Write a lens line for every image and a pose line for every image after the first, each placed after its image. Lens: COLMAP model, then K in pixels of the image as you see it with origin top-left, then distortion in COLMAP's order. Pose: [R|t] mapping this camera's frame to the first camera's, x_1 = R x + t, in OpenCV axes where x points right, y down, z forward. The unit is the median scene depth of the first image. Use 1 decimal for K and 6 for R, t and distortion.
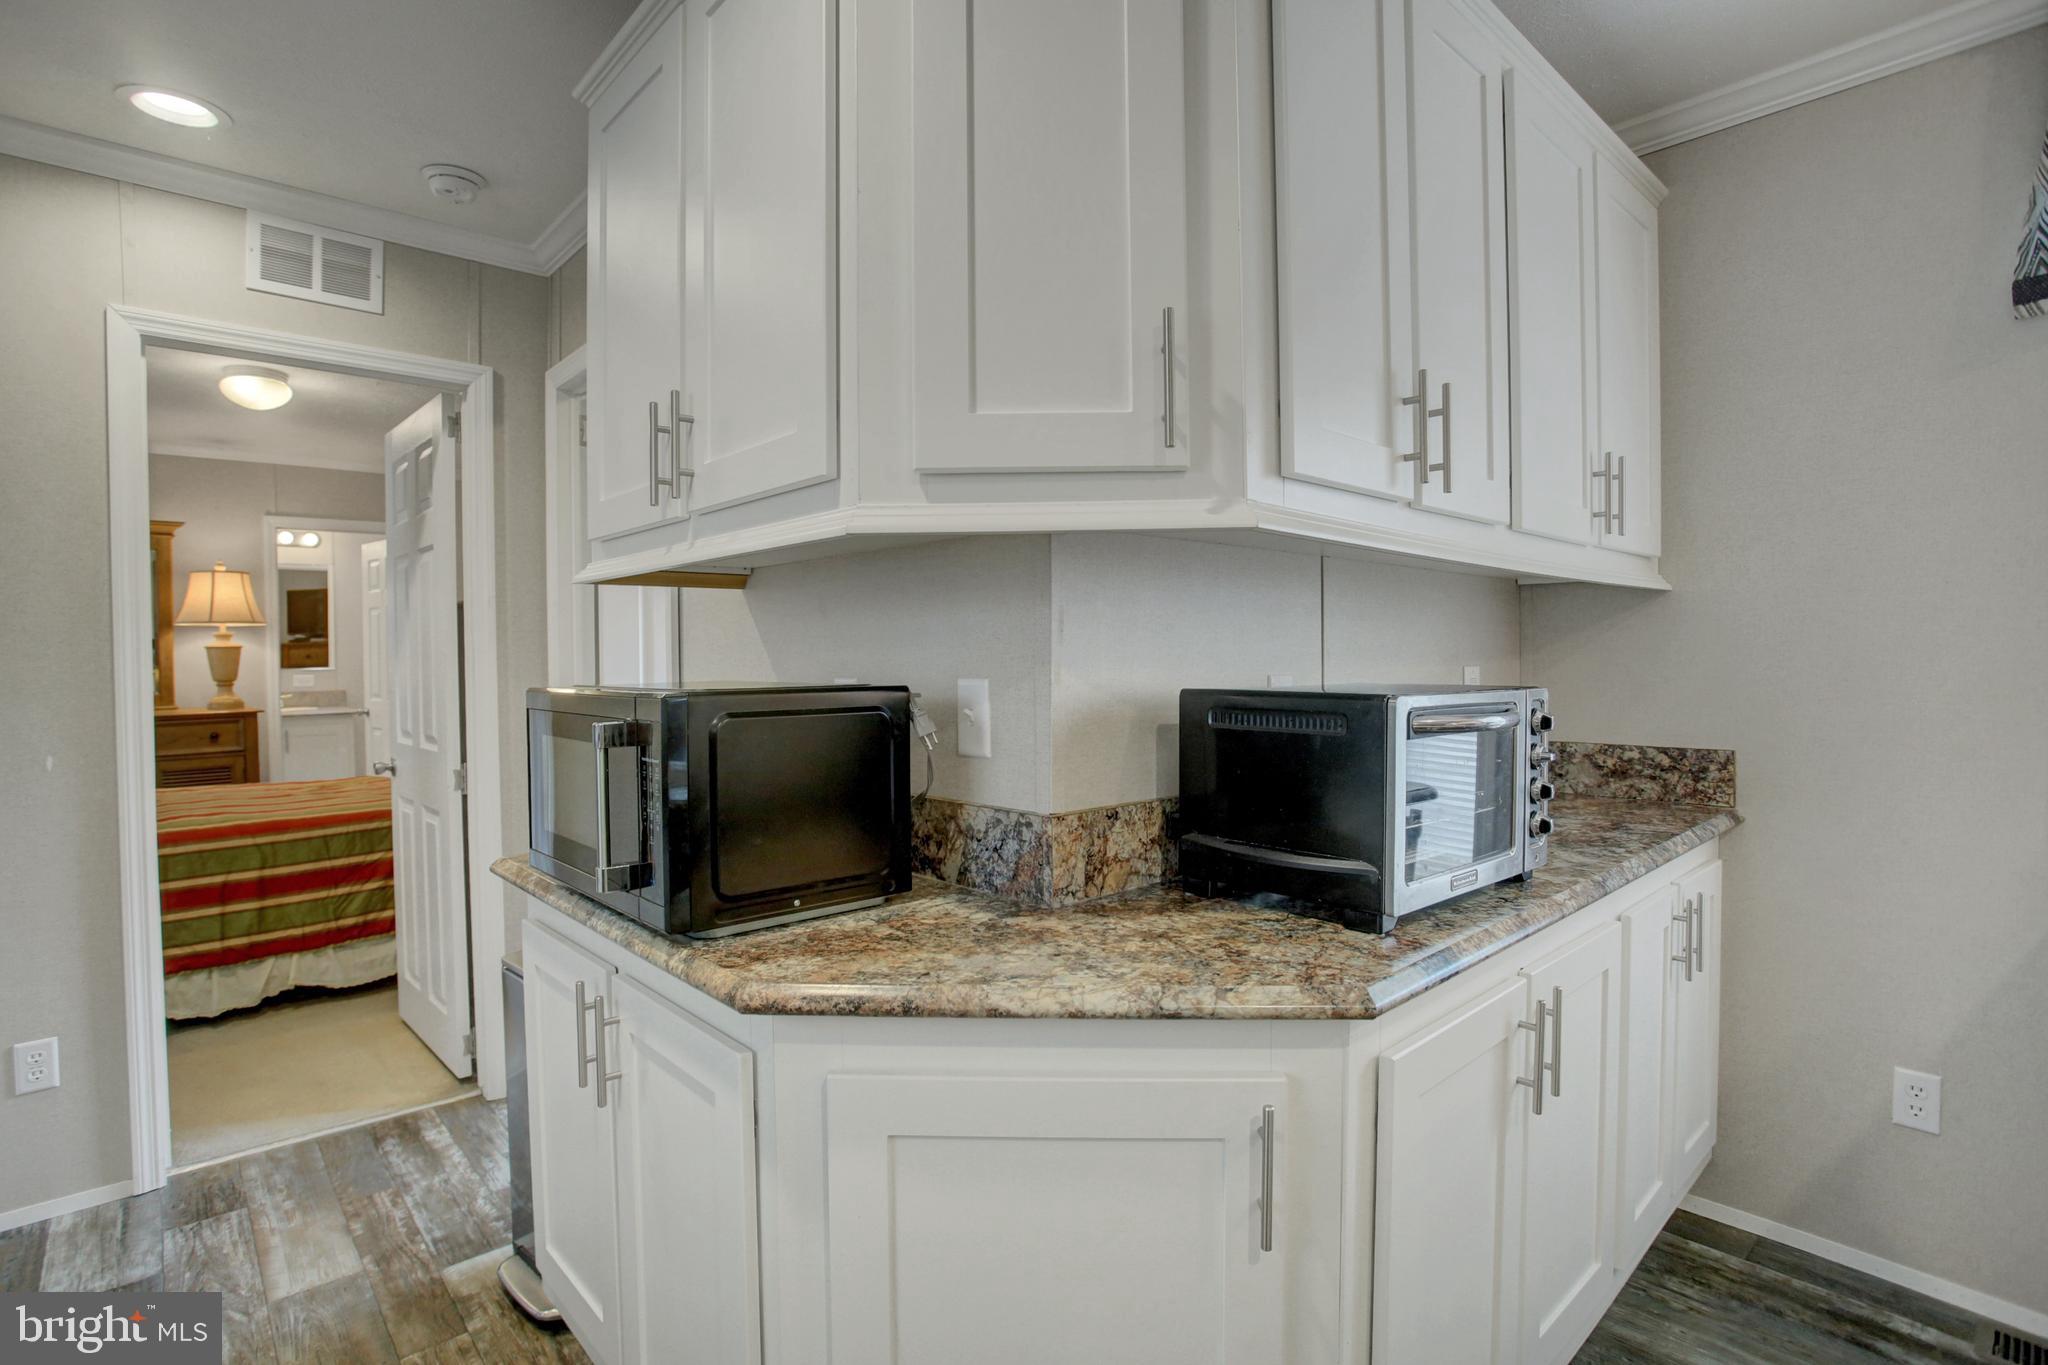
lens RADIAL K [[969.9, 0, 990.0], [0, 969.9, 671.9], [0, 0, 1]] dist [-0.053555, 0.017080]
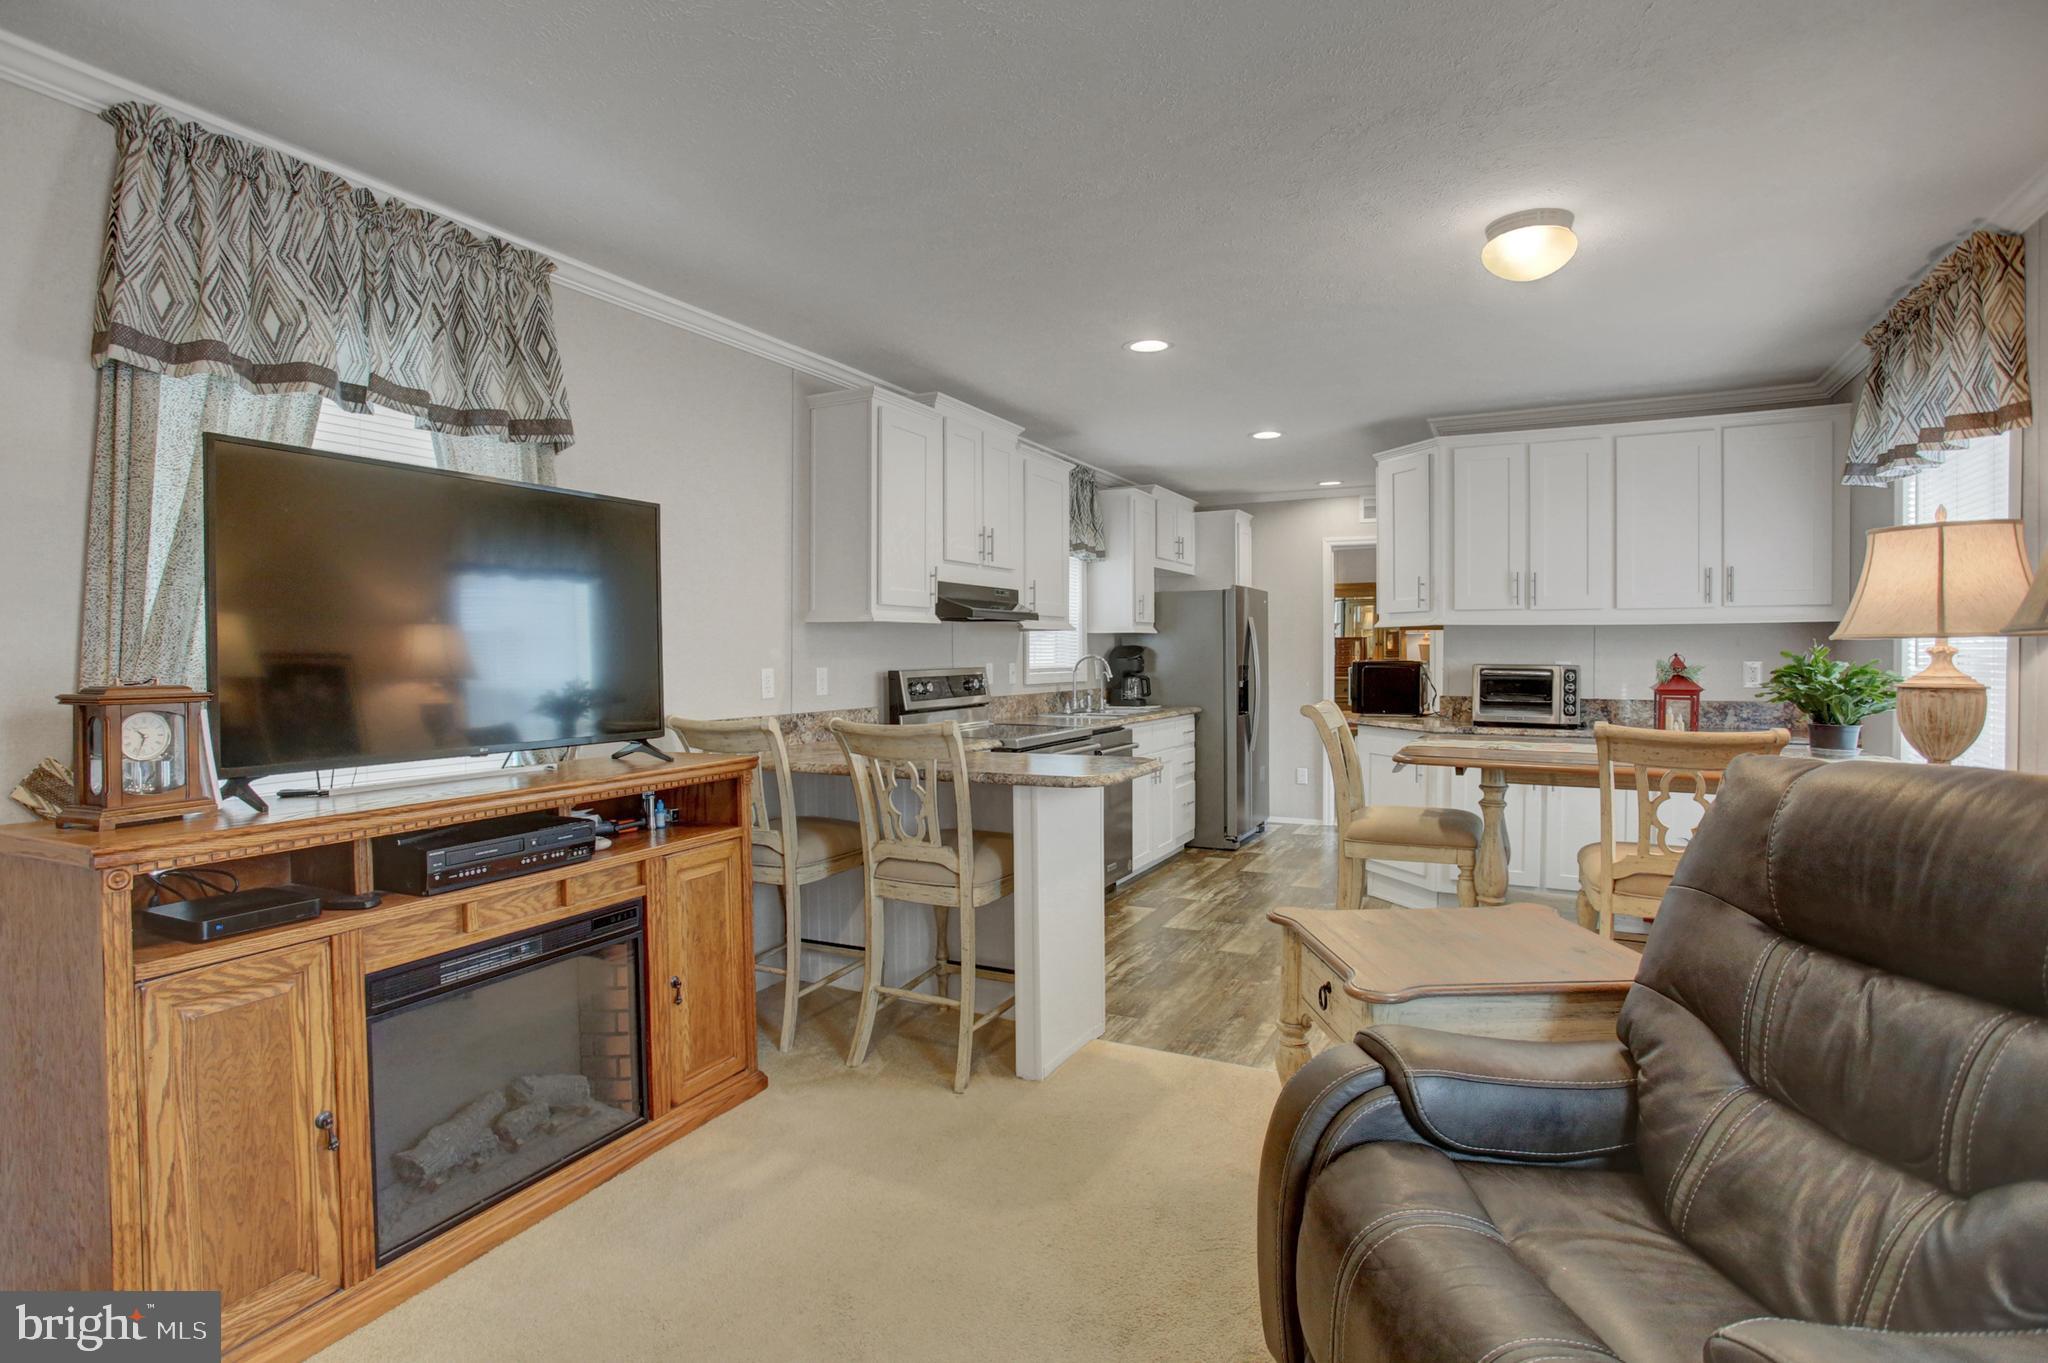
lens RADIAL K [[1025.3, 0, 1015.3], [0, 1025.3, 672.5], [0, 0, 1]] dist [-0.079024, 0.039066]
pose [[0.352983, 0.026458, -0.935256, 1.210428], [-0.016043, 0.999624, 0.022224, -0.001719], [0.935492, 0.007159, 0.353275, -0.746174]]
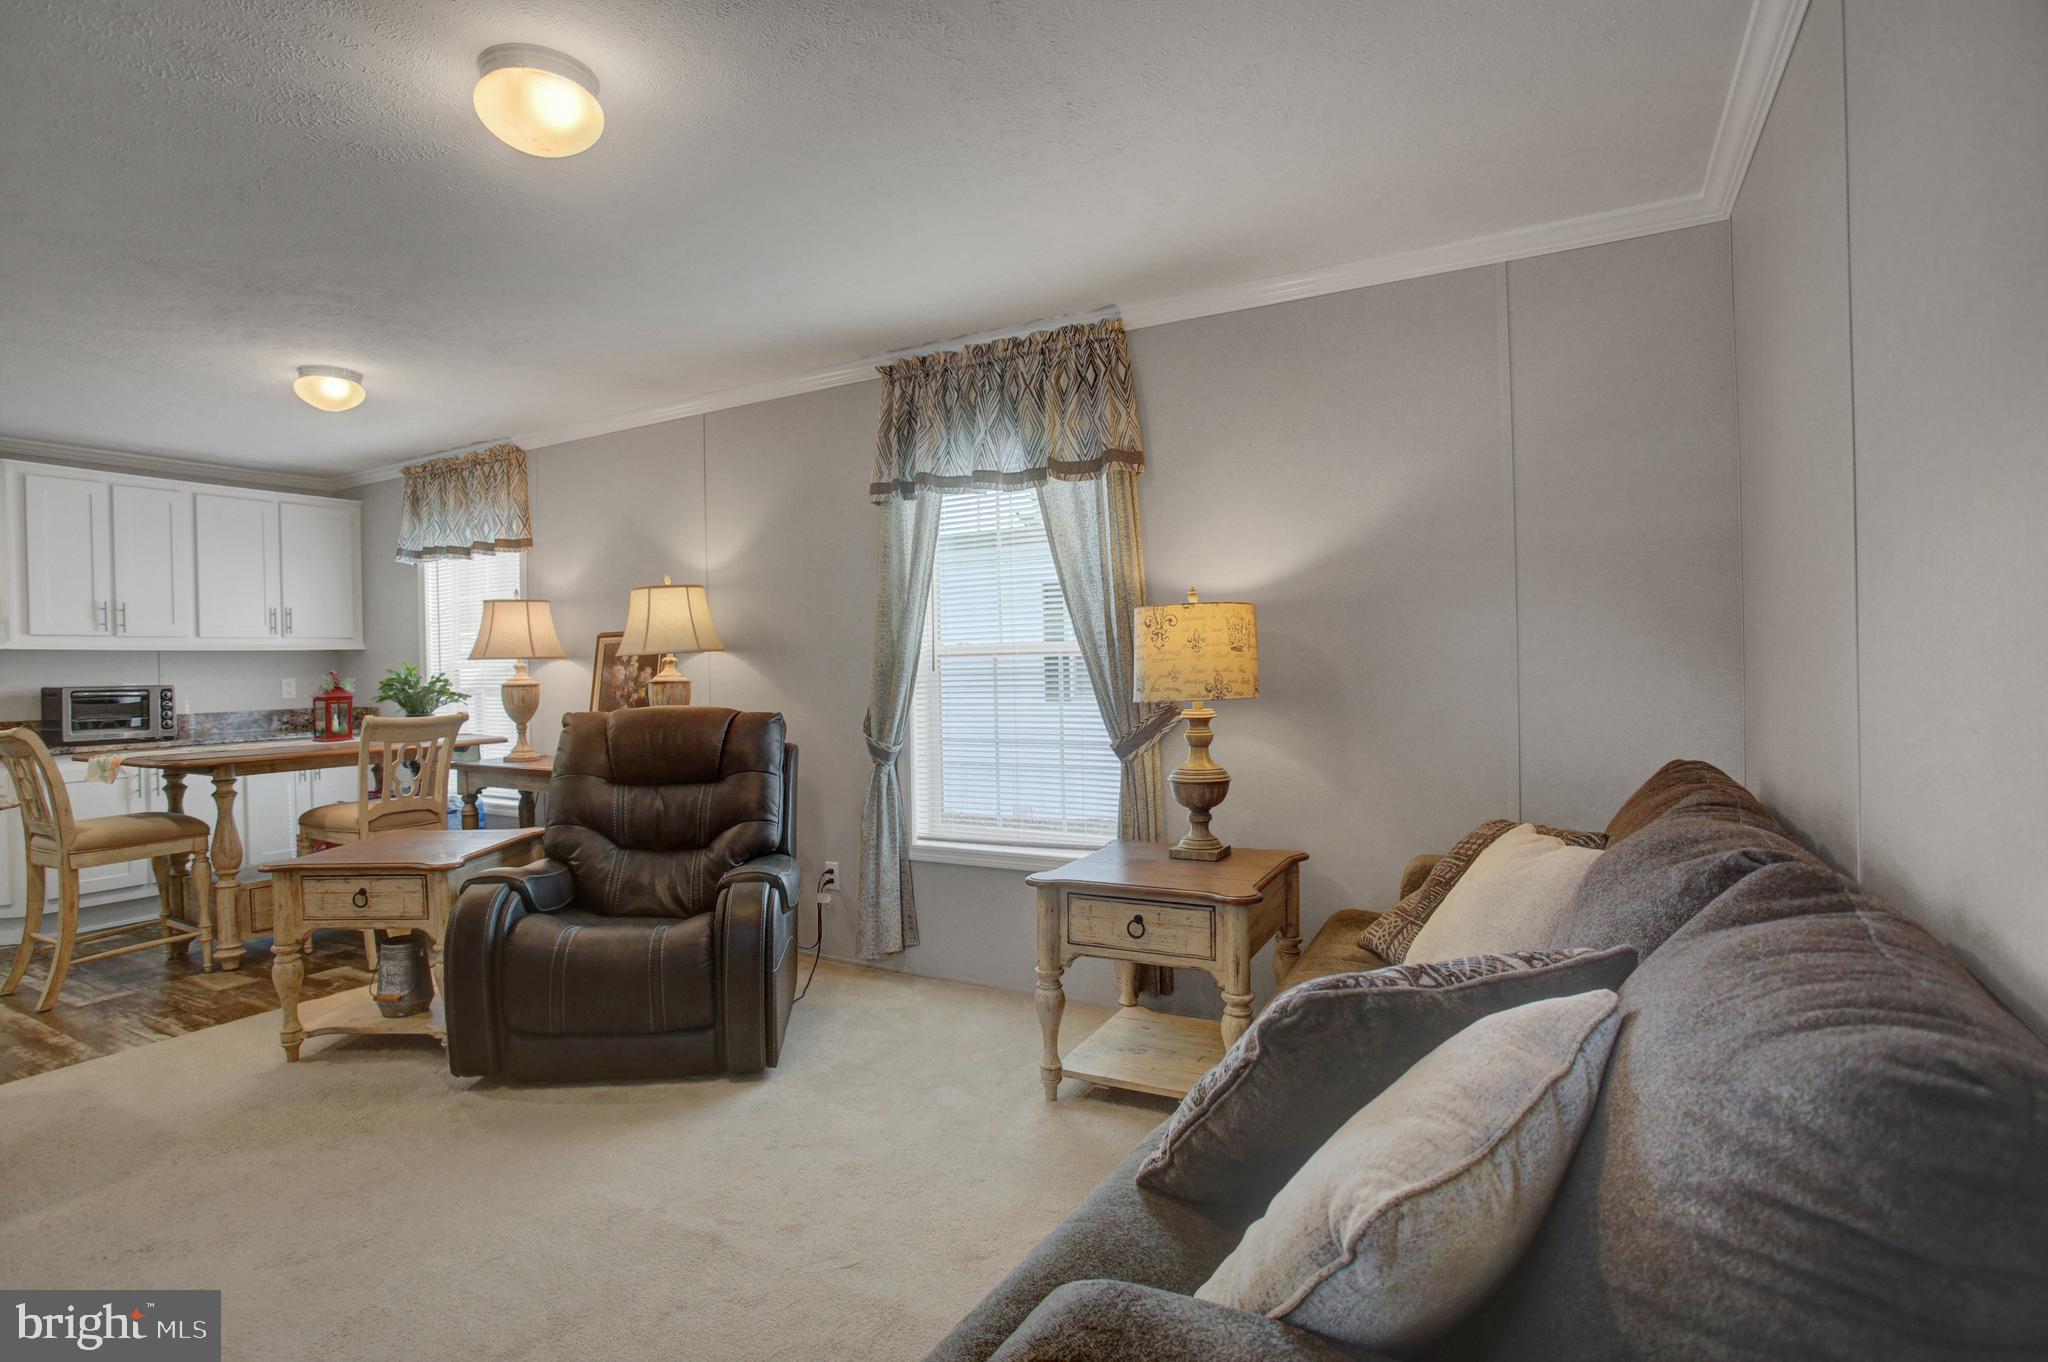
lens RADIAL K [[1025.3, 0, 1015.3], [0, 1025.3, 672.0], [0, 0, 1]] dist [-0.079024, 0.039066]
pose [[0.950655, -0.014085, 0.309929, 0.994257], [0.016370, 0.999855, -0.004773, 0.014362], [-0.309817, 0.009611, 0.950748, -1.415088]]
